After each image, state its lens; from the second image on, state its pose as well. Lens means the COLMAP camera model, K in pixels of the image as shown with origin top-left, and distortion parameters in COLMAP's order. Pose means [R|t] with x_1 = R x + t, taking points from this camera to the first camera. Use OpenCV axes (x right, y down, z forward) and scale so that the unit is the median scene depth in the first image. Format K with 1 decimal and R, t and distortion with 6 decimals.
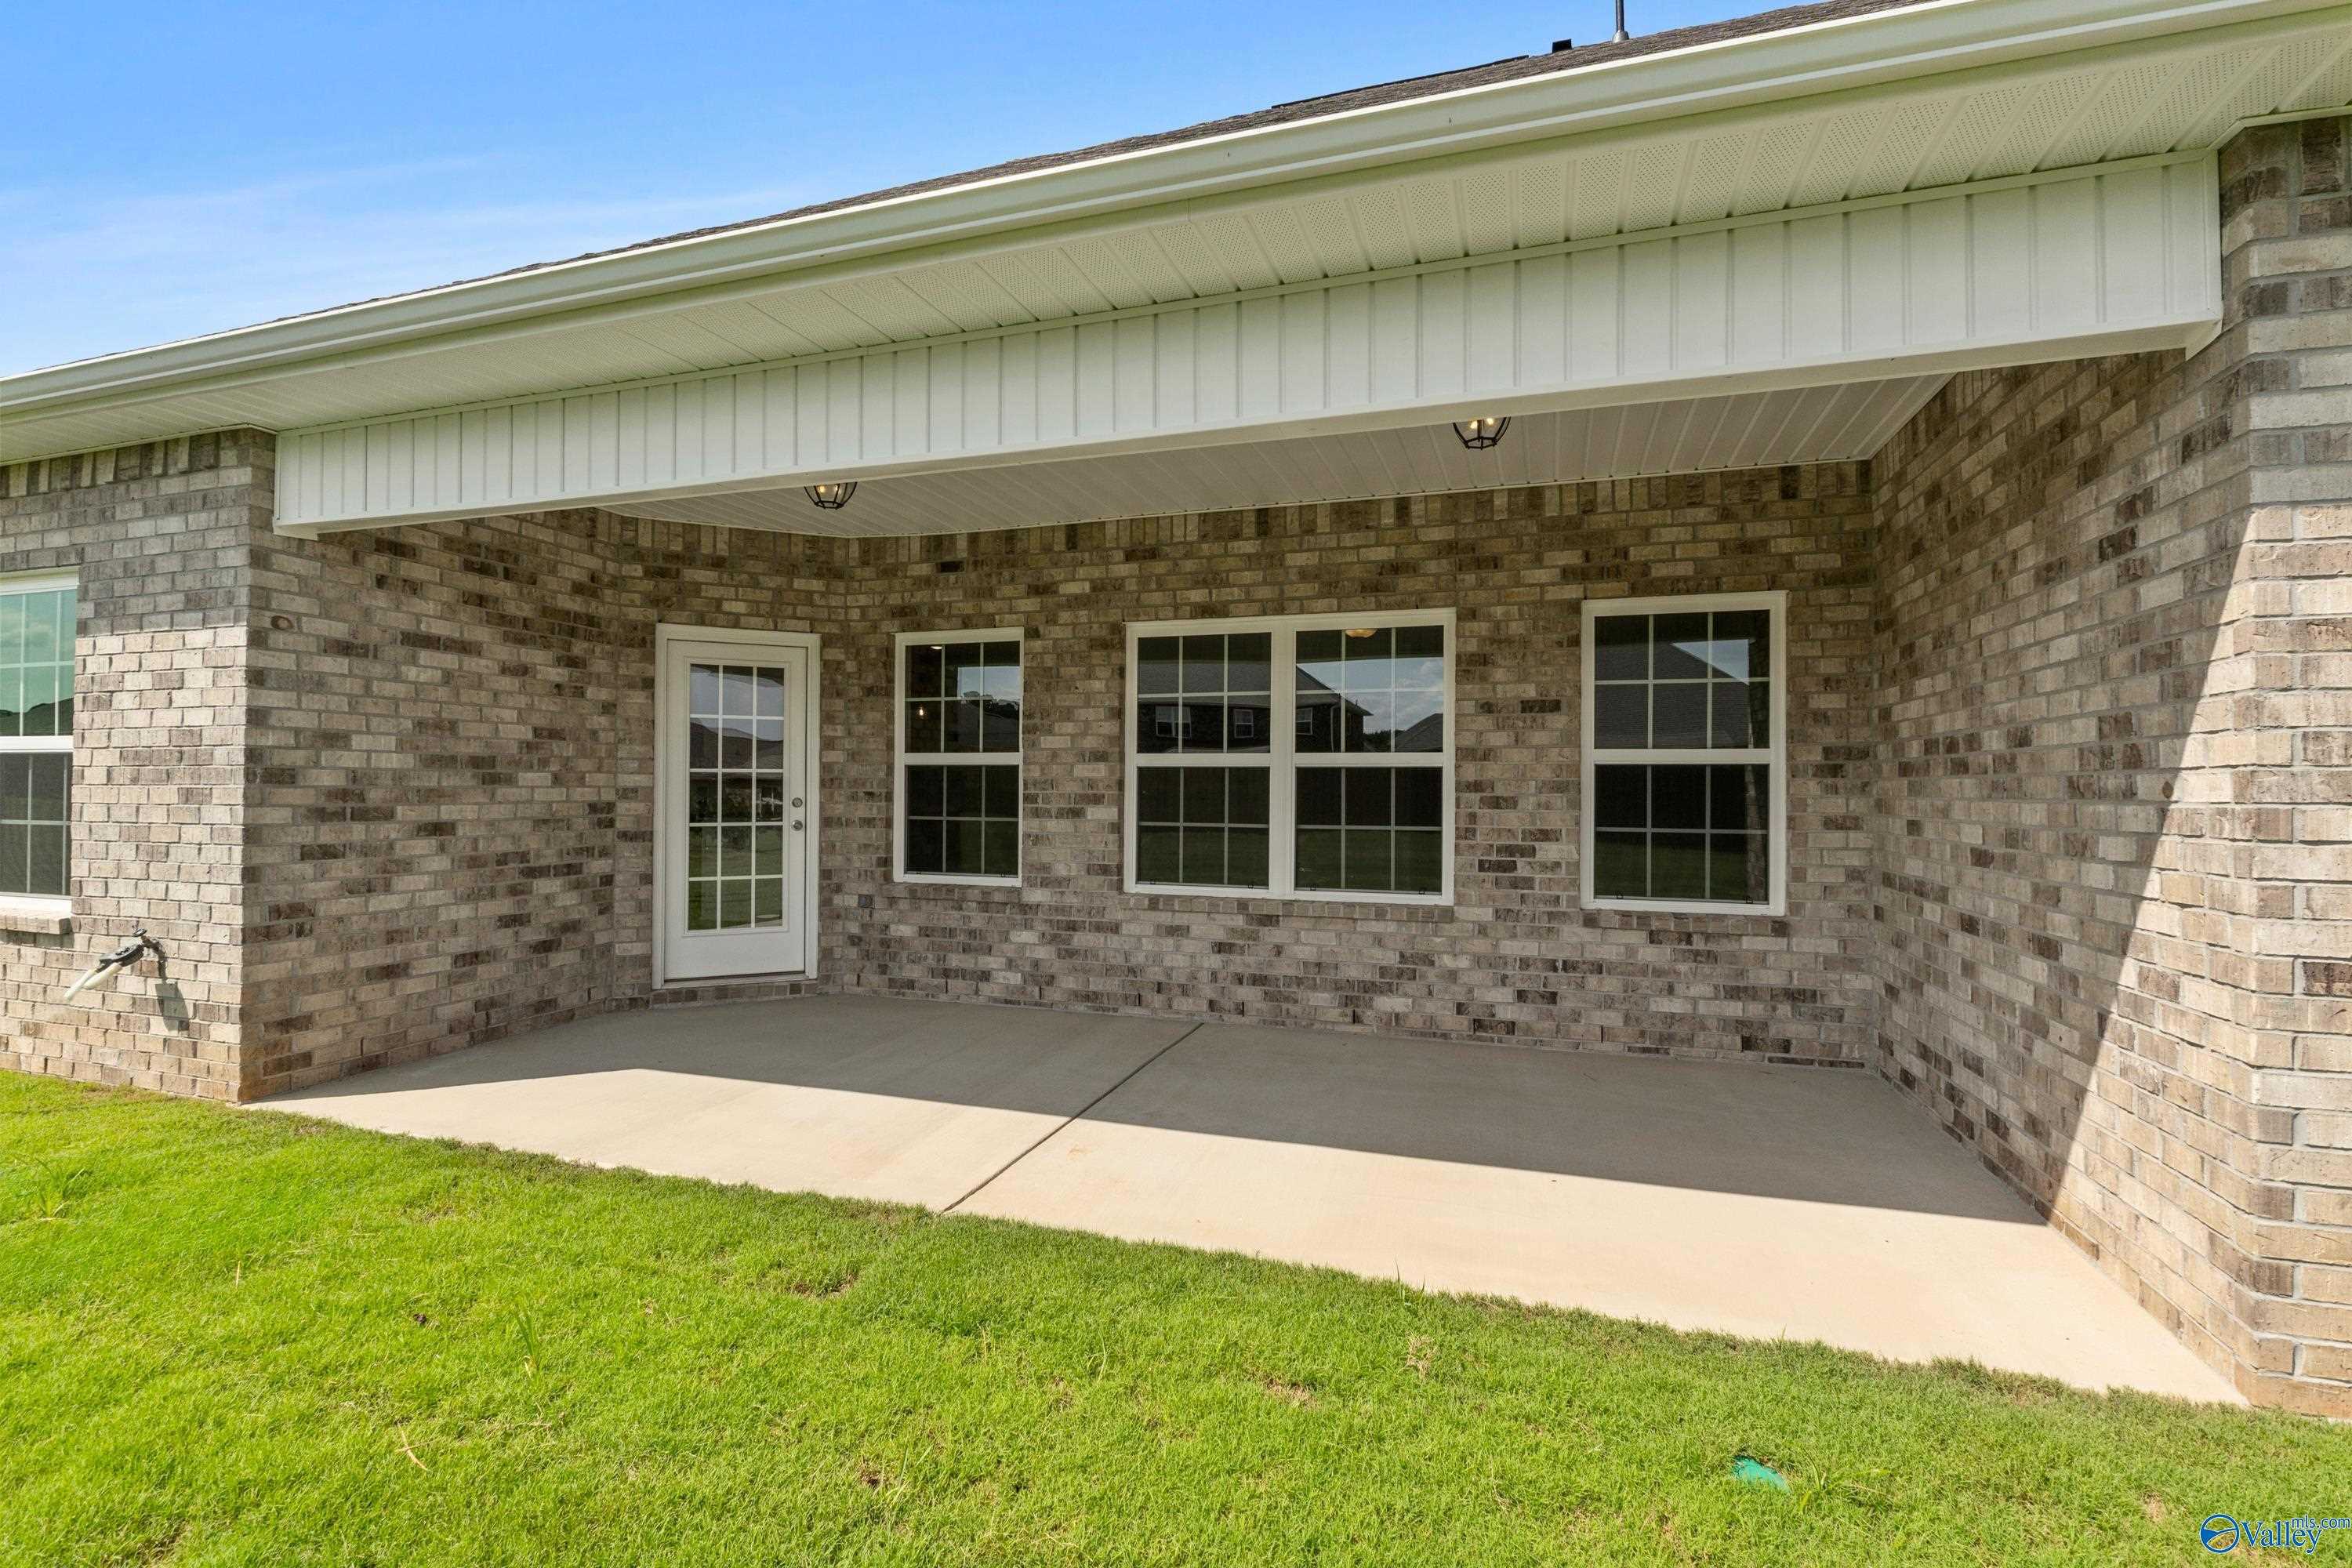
lens RADIAL K [[1058.7, 0, 1182.1], [0, 1058.7, 771.6], [0, 0, 1]] dist [-0.003776, 0.000235]
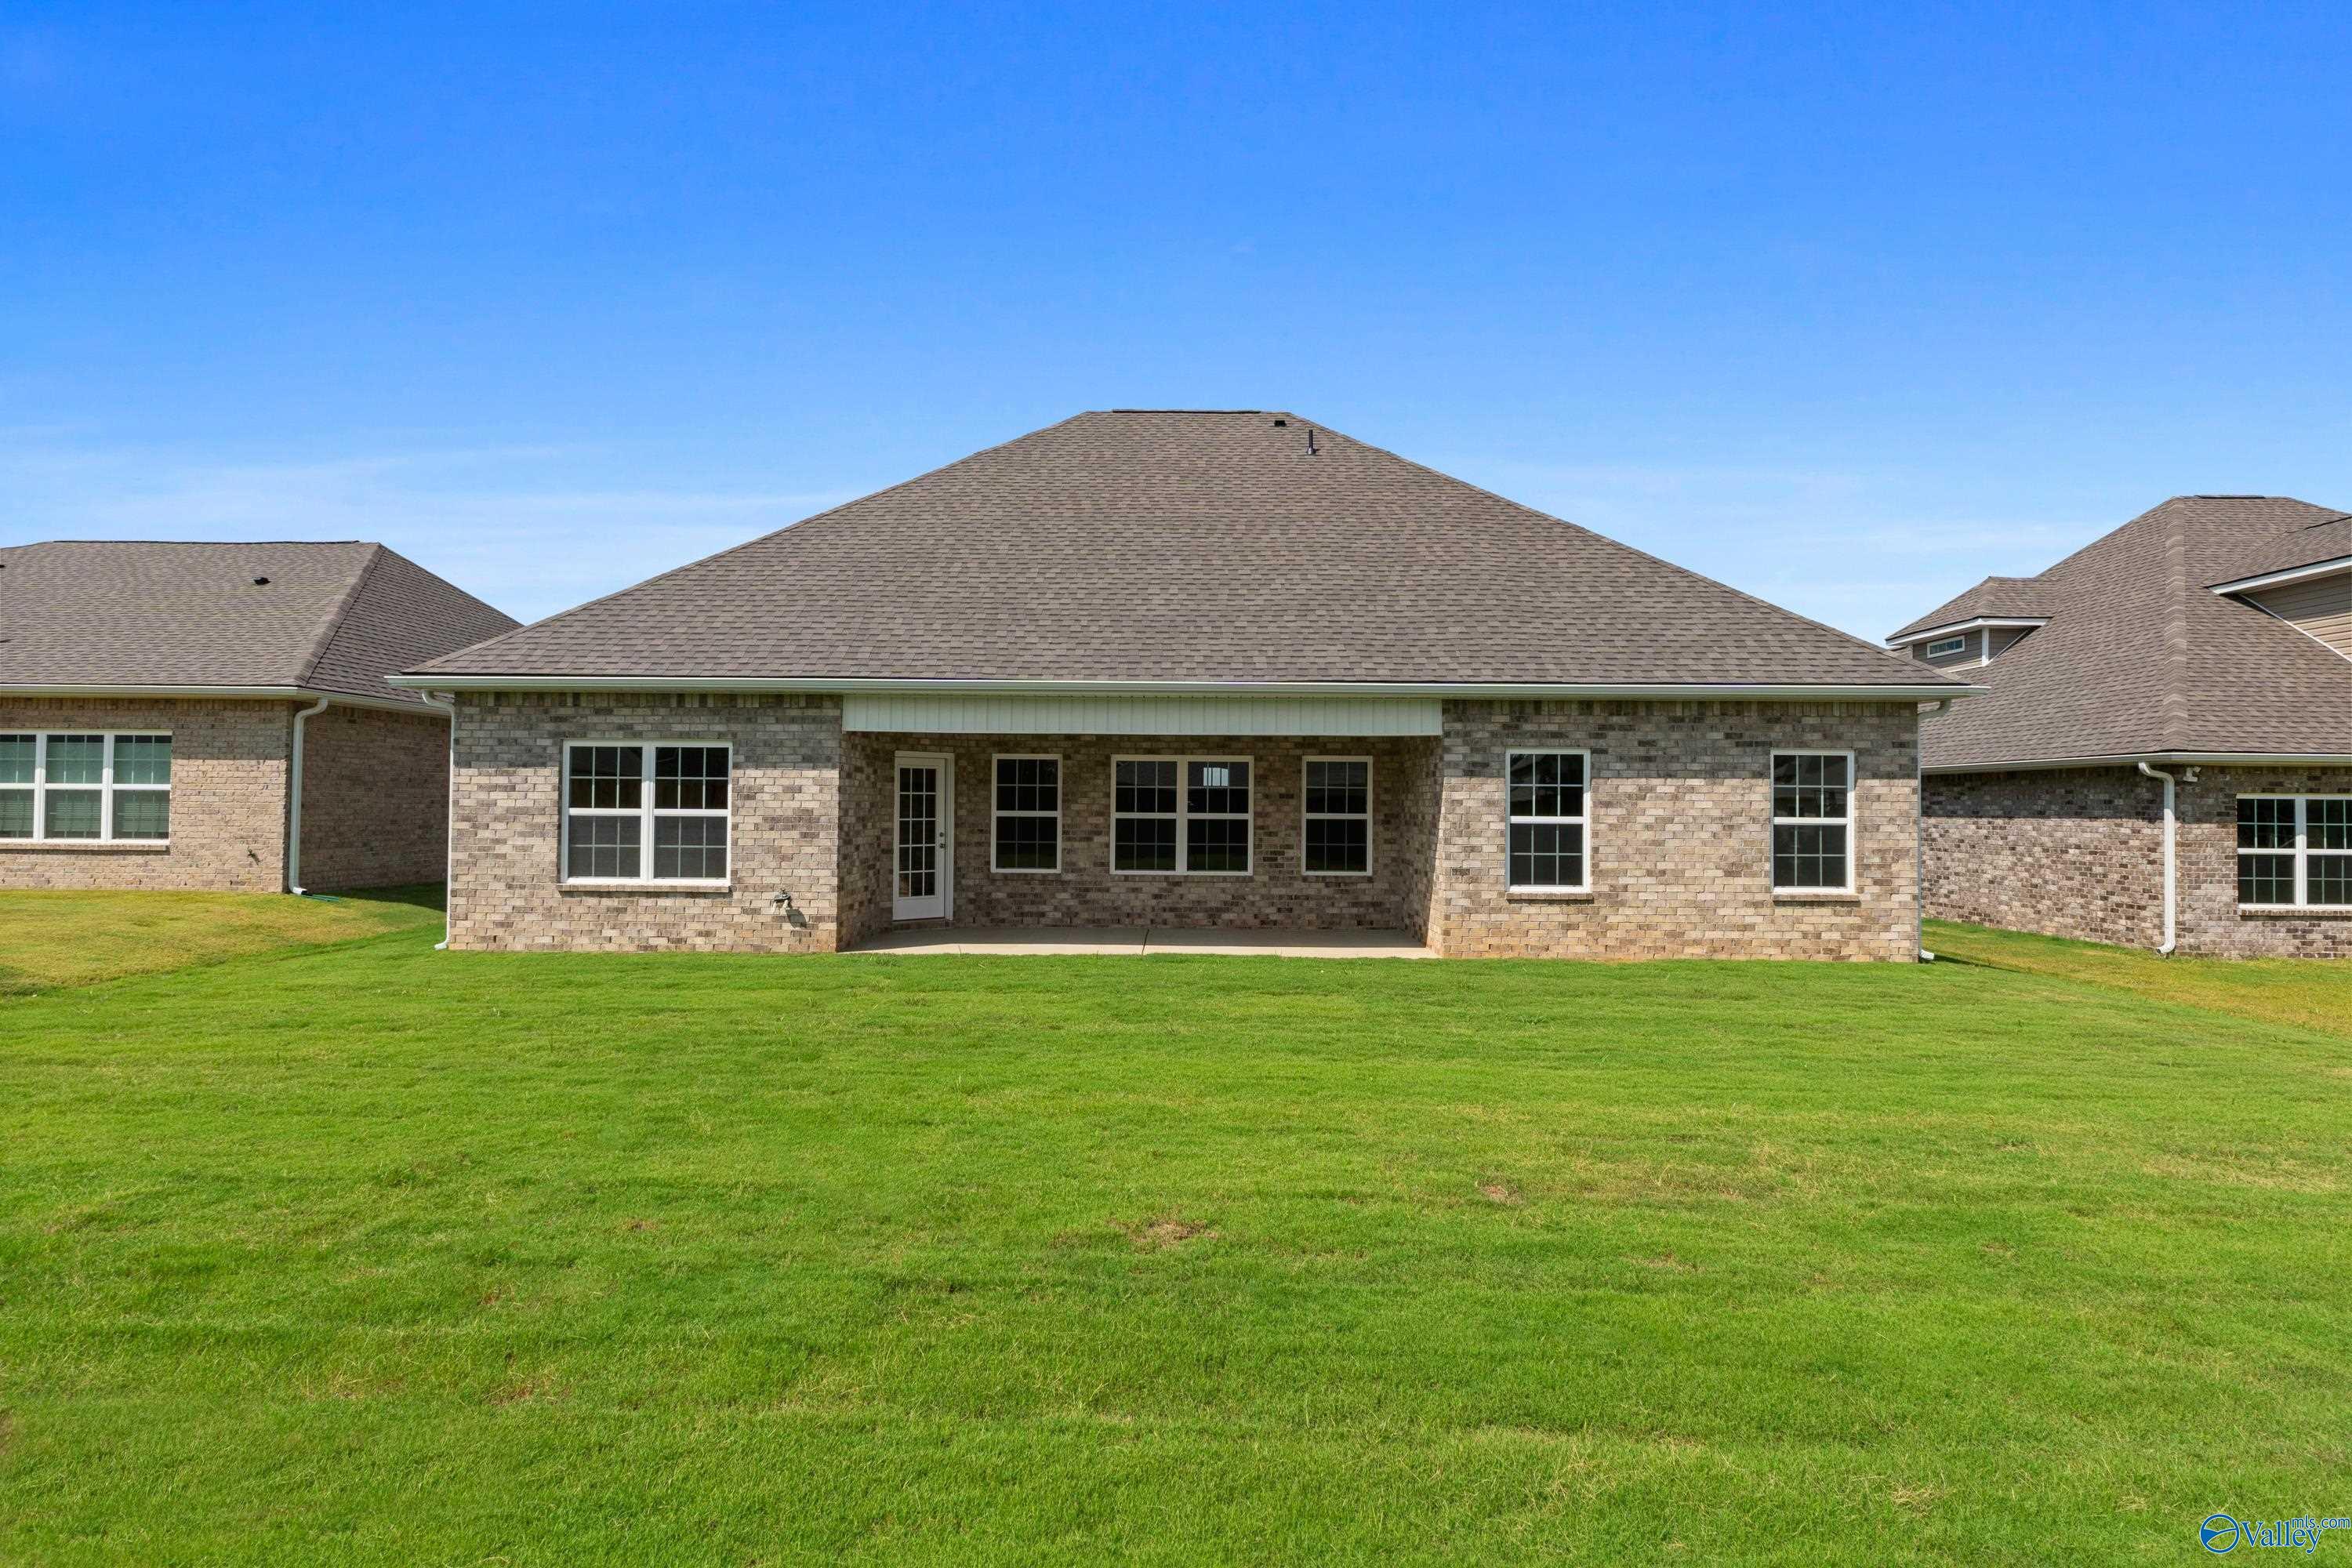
lens RADIAL K [[1058.7, 0, 1182.1], [0, 1058.7, 771.6], [0, 0, 1]] dist [-0.003776, 0.000235]
pose [[0.955052, 0.012340, 0.296183, -0.633556], [-0.006536, 0.999767, -0.020579, -0.064212], [-0.296368, 0.017718, 0.954910, -1.312336]]
